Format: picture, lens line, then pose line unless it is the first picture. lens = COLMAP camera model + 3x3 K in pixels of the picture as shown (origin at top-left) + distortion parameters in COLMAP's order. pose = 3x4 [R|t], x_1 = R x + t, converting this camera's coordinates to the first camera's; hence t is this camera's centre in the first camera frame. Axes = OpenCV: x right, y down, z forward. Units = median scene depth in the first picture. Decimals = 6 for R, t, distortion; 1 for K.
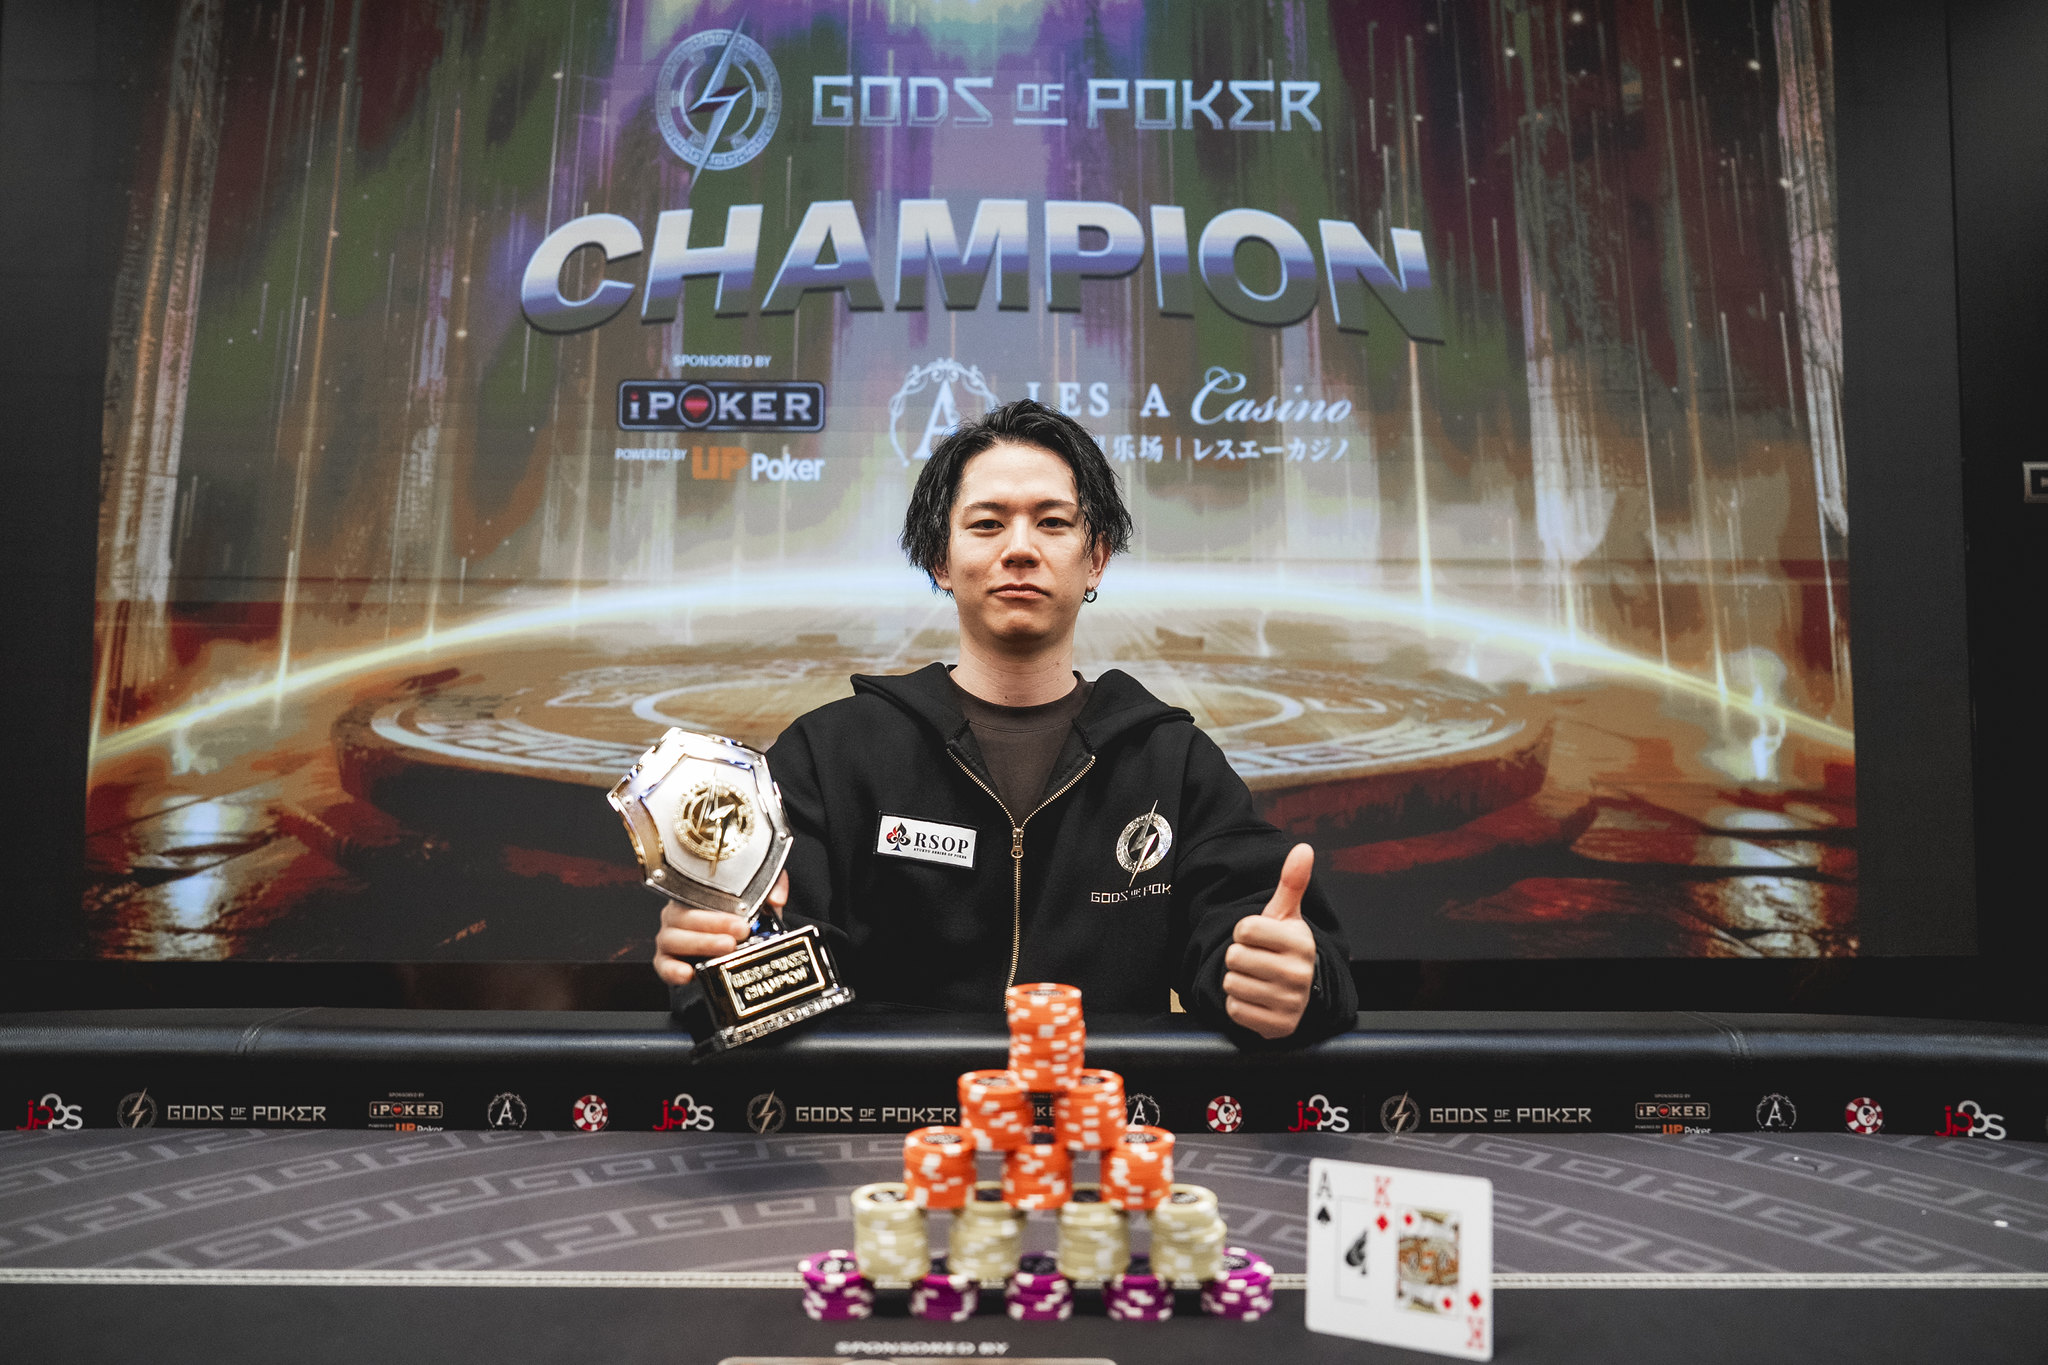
lens RADIAL K [[1432.9, 0, 1026.4], [0, 1432.9, 686.7], [0, 0, 1]] dist [-0.002883, 0.003496]
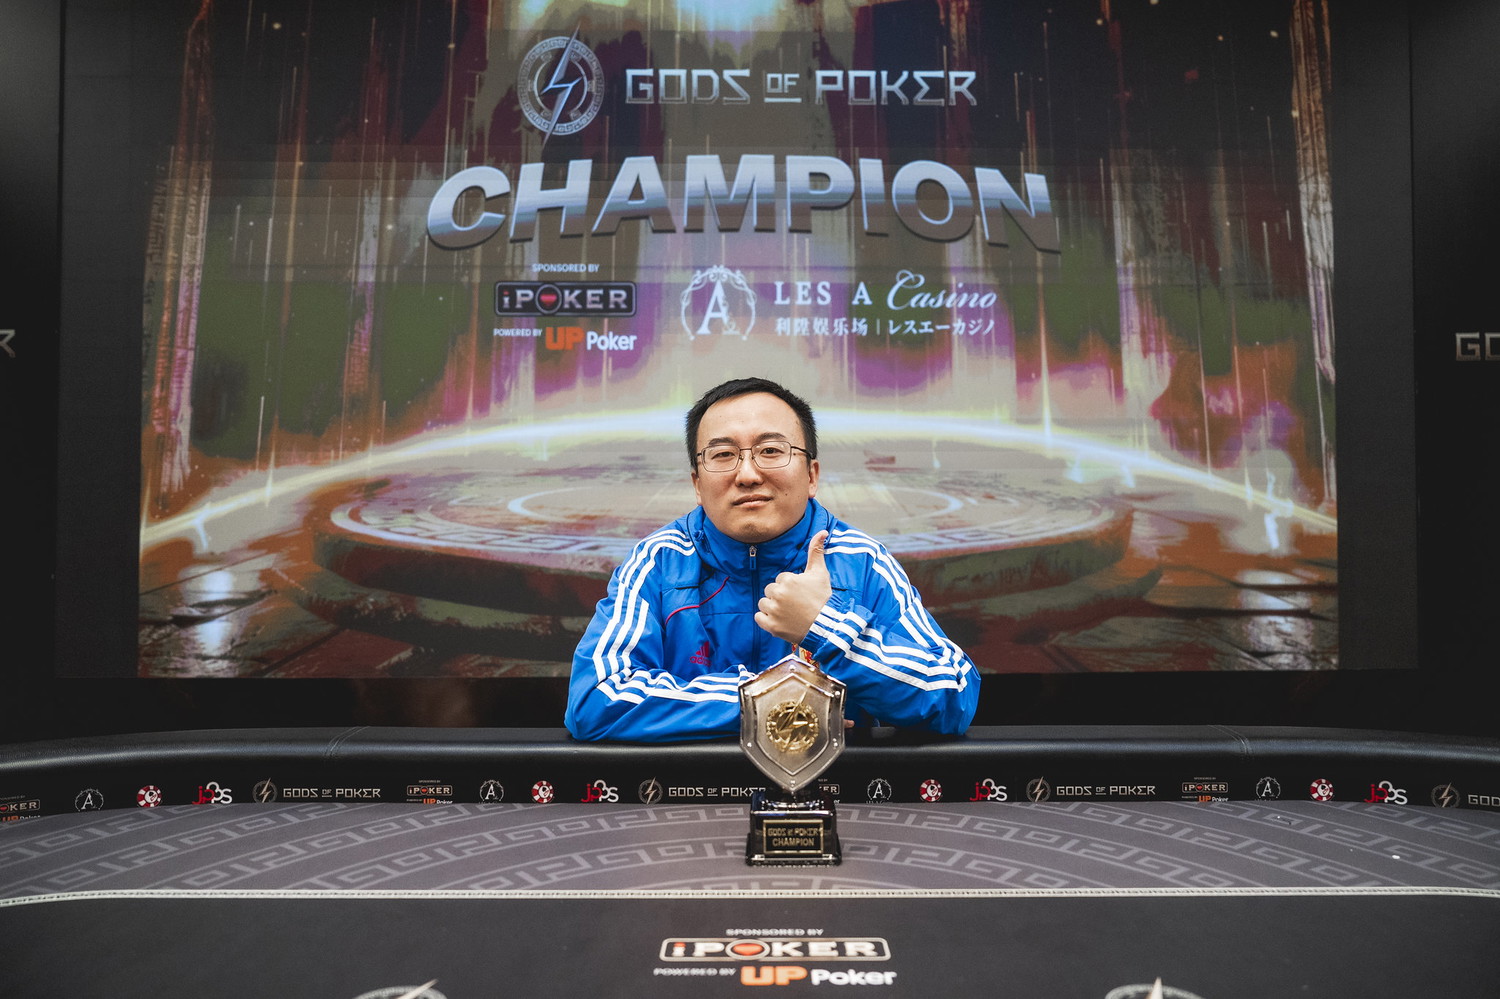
lens RADIAL K [[1038.3, 0, 750.0], [0, 1038.3, 499.5], [0, 0, 1]] dist [0.000774, -0.000278]
pose [[0.999987, -0.005112, -0.000112, -0.025826], [0.005112, 0.999250, 0.038390, -0.031304], [-0.000085, -0.038390, 0.999263, -0.066962]]
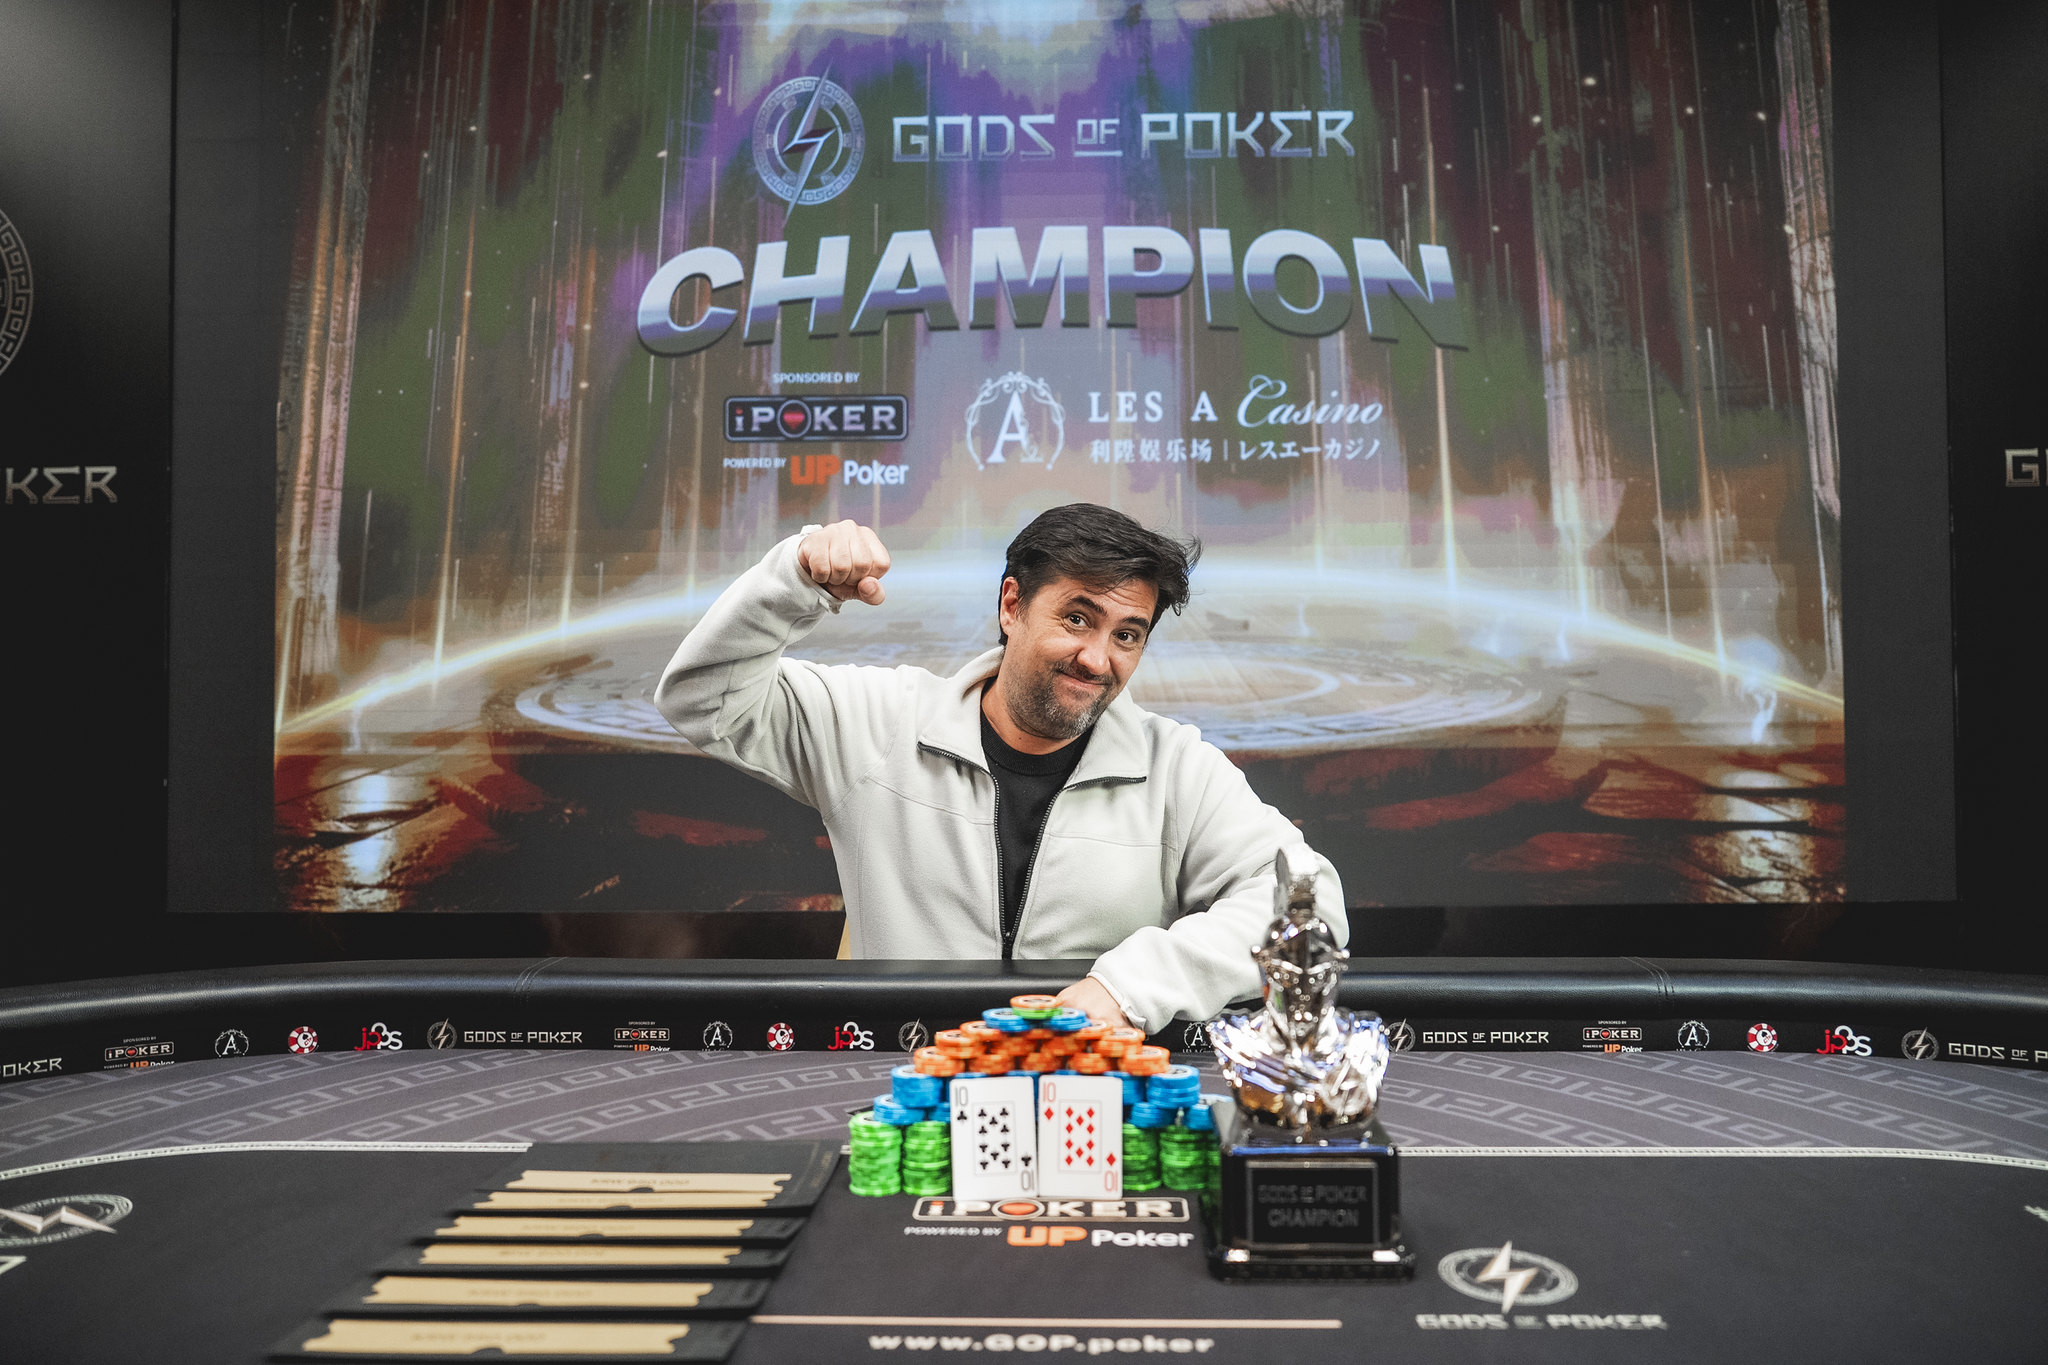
lens RADIAL K [[1417.6, 0, 1024.0], [0, 1417.6, 682.5], [0, 0, 1]] dist [0.000774, -0.000278]
pose [[0.999239, -0.010570, -0.037543, -0.010866], [0.011980, 0.999224, 0.037514, -0.029246], [0.037118, -0.037935, 0.998591, -0.110756]]
